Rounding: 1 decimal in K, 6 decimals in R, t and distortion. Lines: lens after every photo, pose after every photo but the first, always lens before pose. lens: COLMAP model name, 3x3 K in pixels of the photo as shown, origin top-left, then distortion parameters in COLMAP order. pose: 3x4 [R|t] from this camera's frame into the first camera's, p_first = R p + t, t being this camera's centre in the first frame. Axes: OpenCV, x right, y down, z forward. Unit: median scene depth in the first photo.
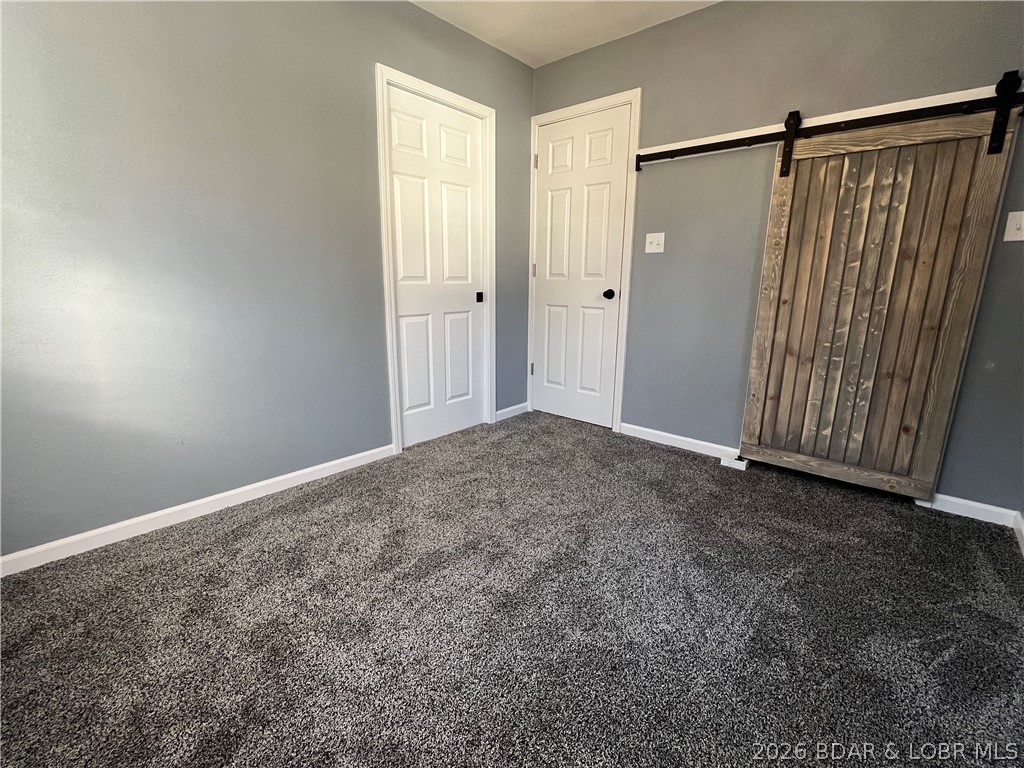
lens RADIAL K [[453.8, 0, 508.9], [0, 453.8, 379.0], [0, 0, 1]] dist [0.001538, -0.000440]
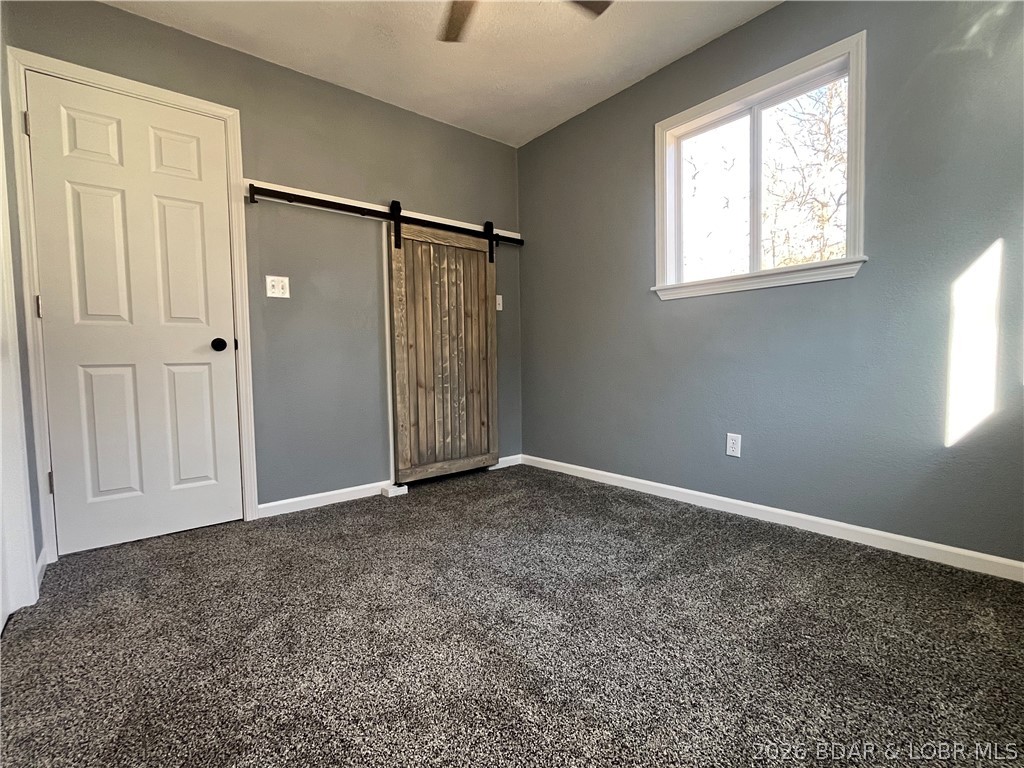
lens RADIAL K [[470.9, 0, 493.3], [0, 470.9, 384.4], [0, 0, 1]] dist [-0.000488, -0.000547]
pose [[0.188421, -0.065905, 0.979875, -0.658263], [0.229614, 0.973049, 0.021293, -0.044771], [-0.954869, 0.220981, 0.198475, 0.575340]]
